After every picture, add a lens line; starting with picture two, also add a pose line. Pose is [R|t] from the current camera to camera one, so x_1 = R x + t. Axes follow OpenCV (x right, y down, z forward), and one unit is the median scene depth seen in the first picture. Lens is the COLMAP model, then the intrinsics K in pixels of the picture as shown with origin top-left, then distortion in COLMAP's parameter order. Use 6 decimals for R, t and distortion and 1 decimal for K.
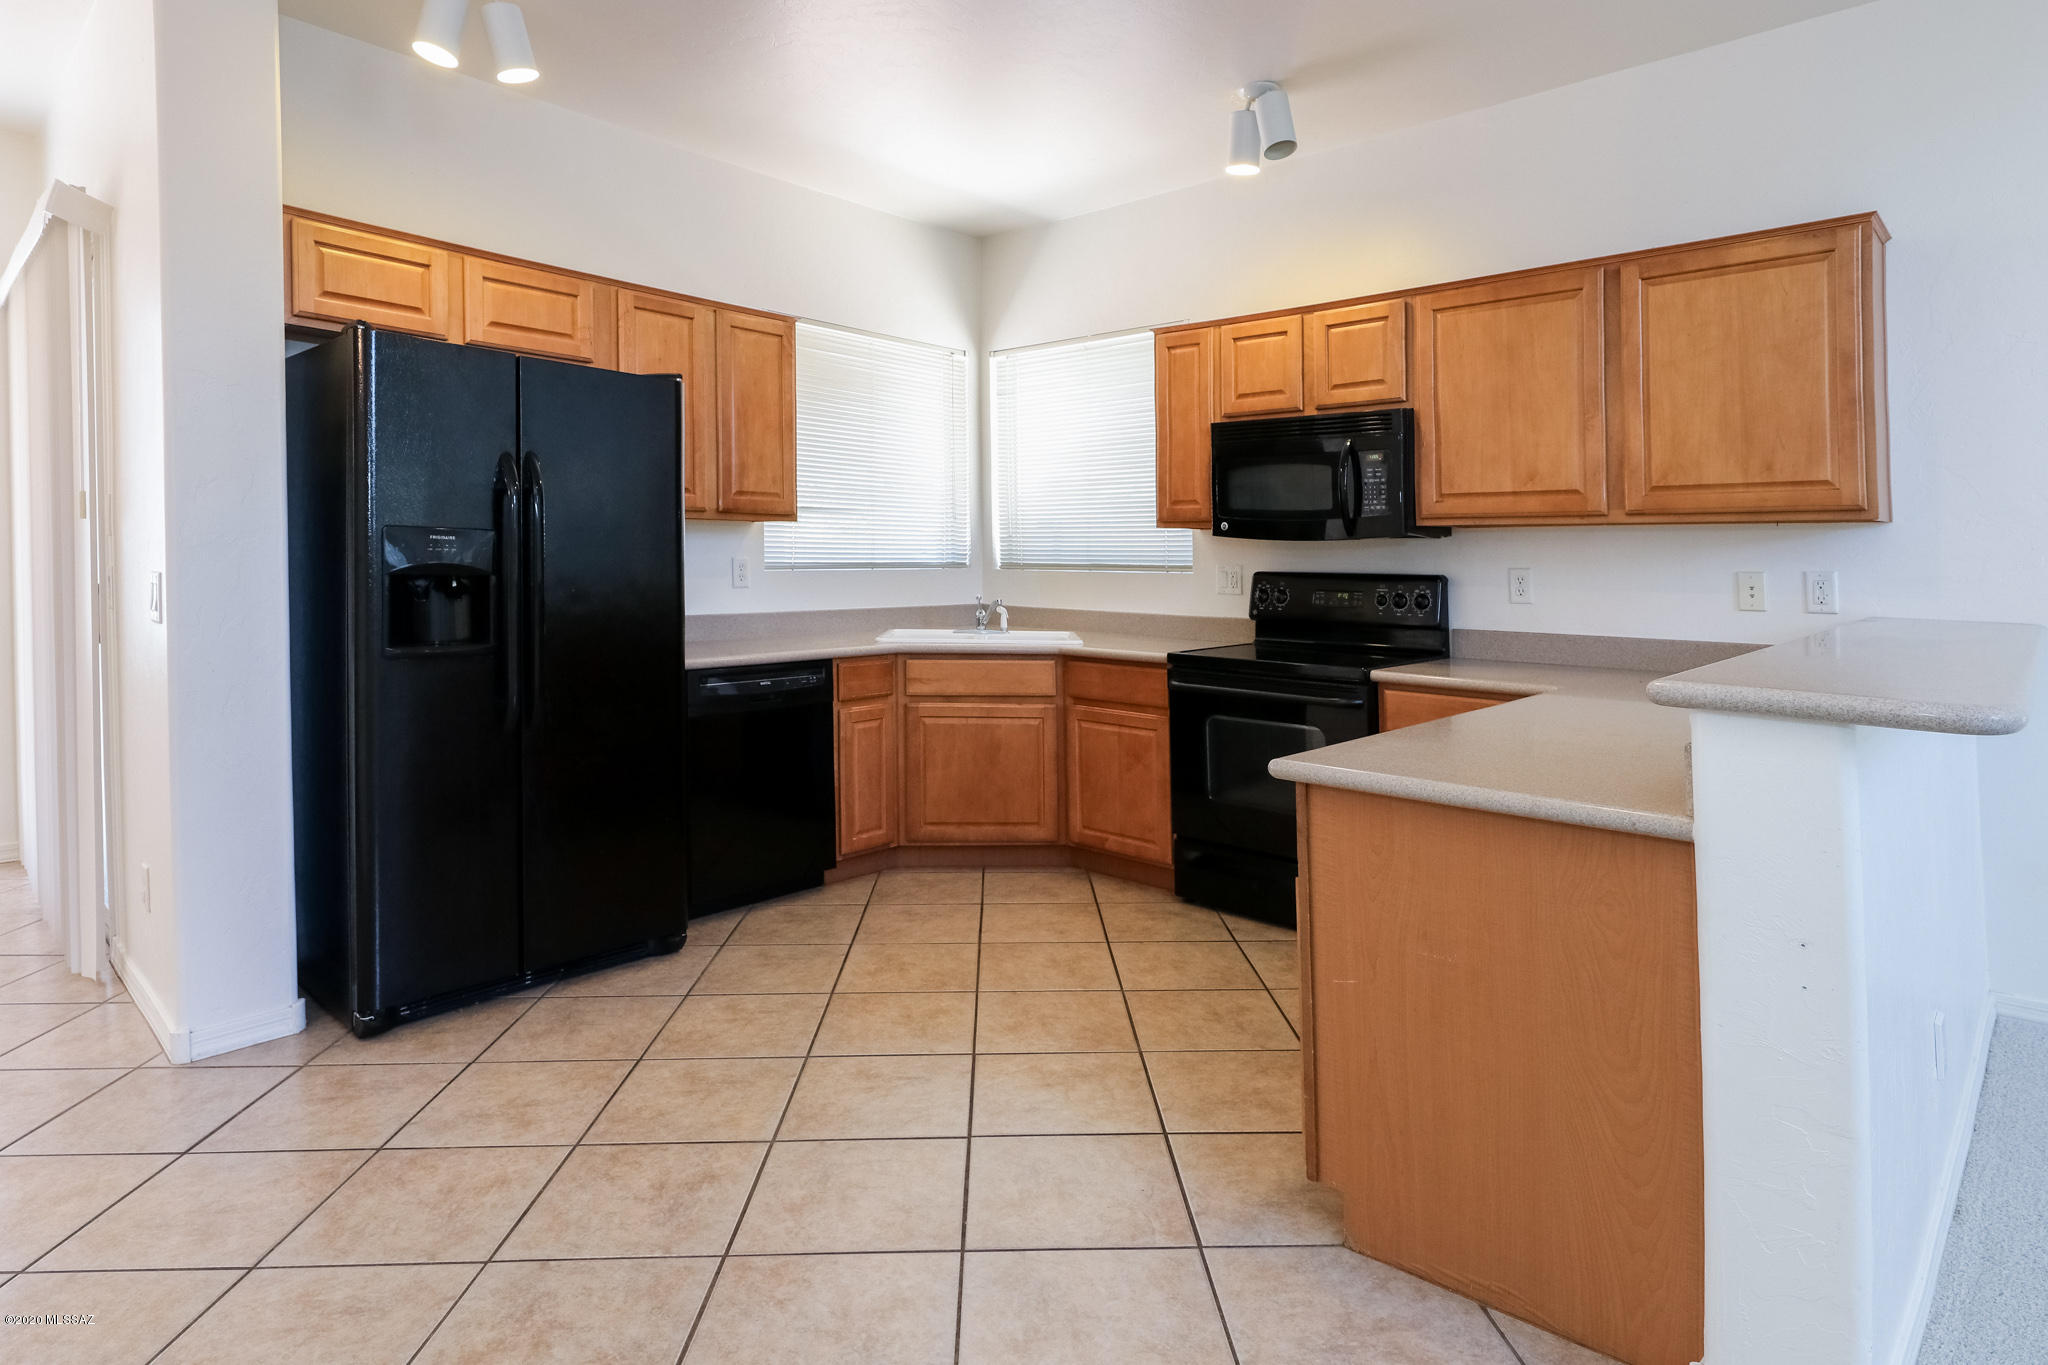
lens RADIAL K [[1071.8, 0, 1024.0], [0, 1071.8, 682.5], [0, 0, 1]] dist [0.001900, 0.000321]
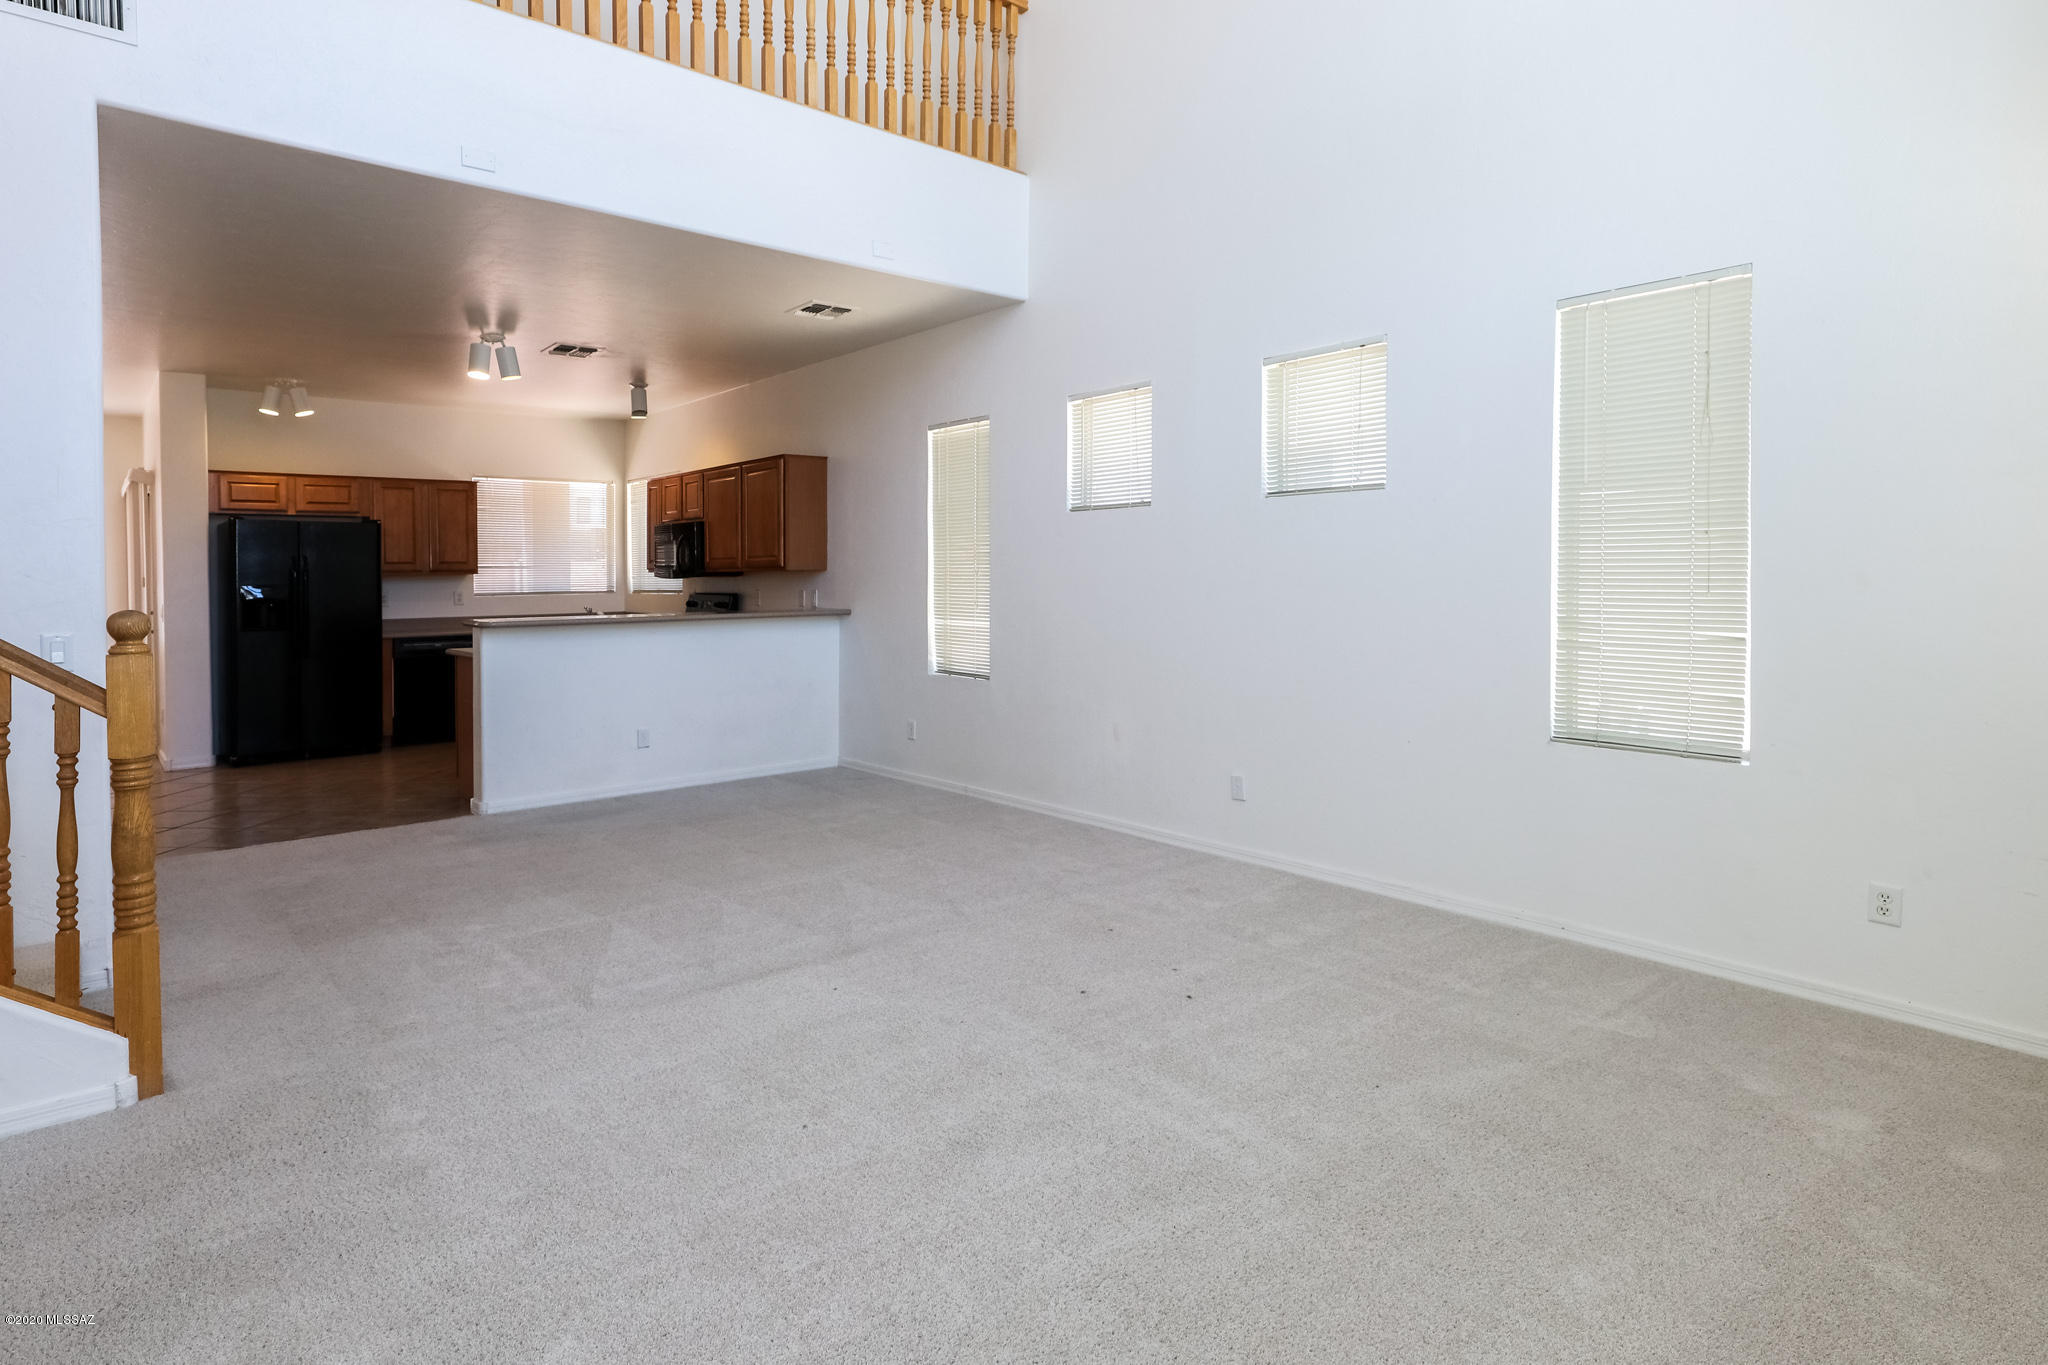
lens RADIAL K [[1053.9, 0, 1066.7], [0, 1053.9, 625.6], [0, 0, 1]] dist [-0.002840, -0.000983]
pose [[0.996900, -0.021658, -0.075646, 1.311044], [0.016428, 0.997475, -0.069098, 0.135924], [0.076951, 0.067642, 0.994738, -1.162816]]
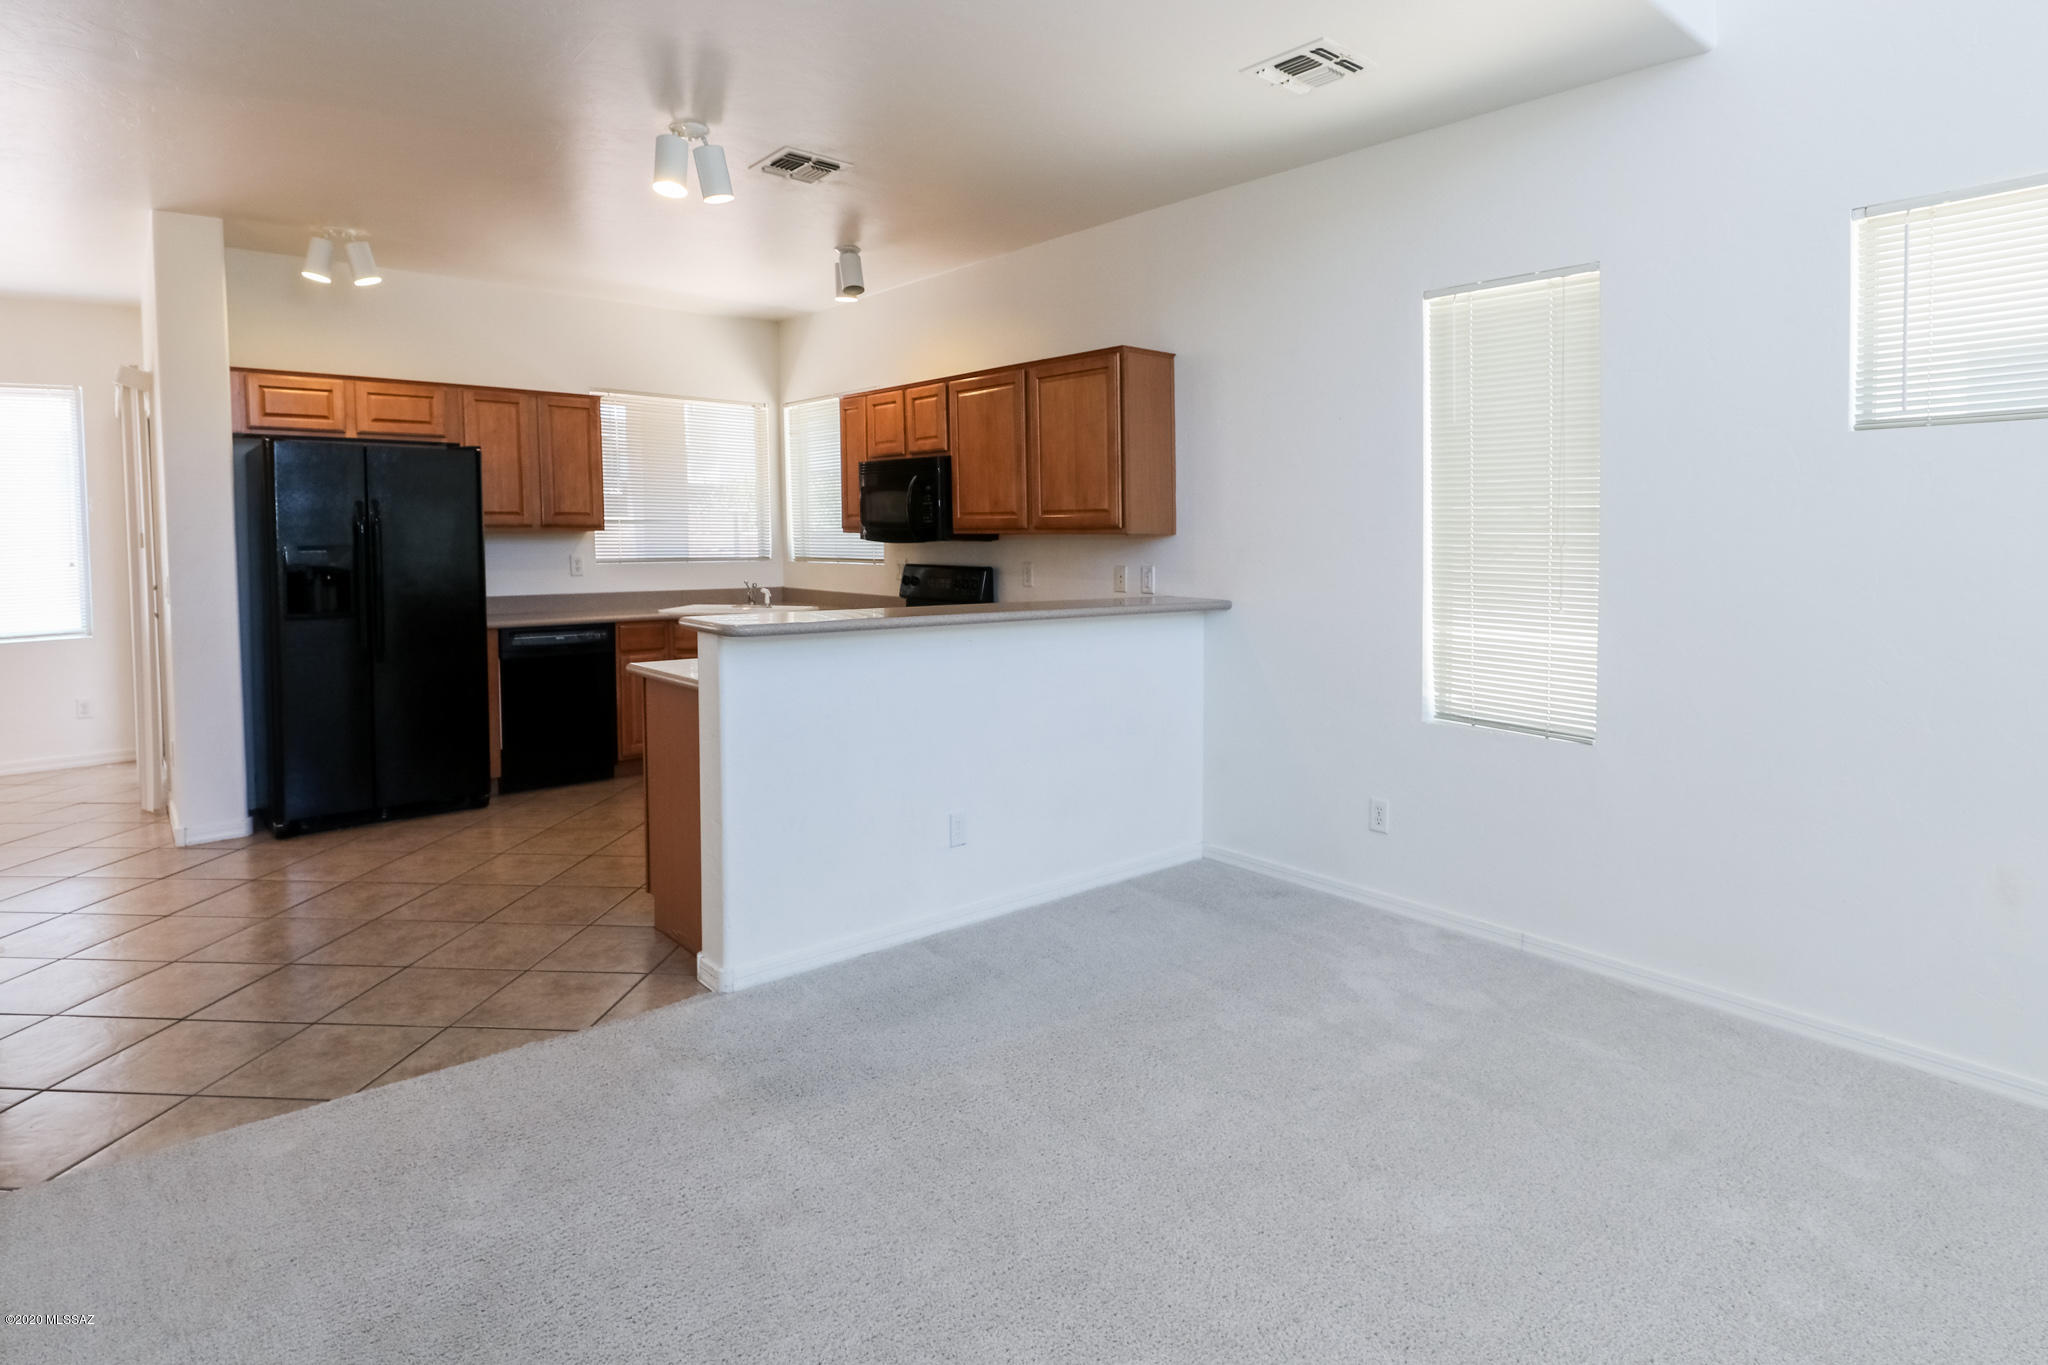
lens RADIAL K [[1079.1, 0, 1021.6], [0, 1079.1, 658.8], [0, 0, 1]] dist [-0.016552, 0.001225]
pose [[0.992022, 0.006371, -0.125901, 0.646082], [-0.006963, 0.999967, -0.004266, 0.032326], [0.125870, 0.005109, 0.992034, -0.471654]]
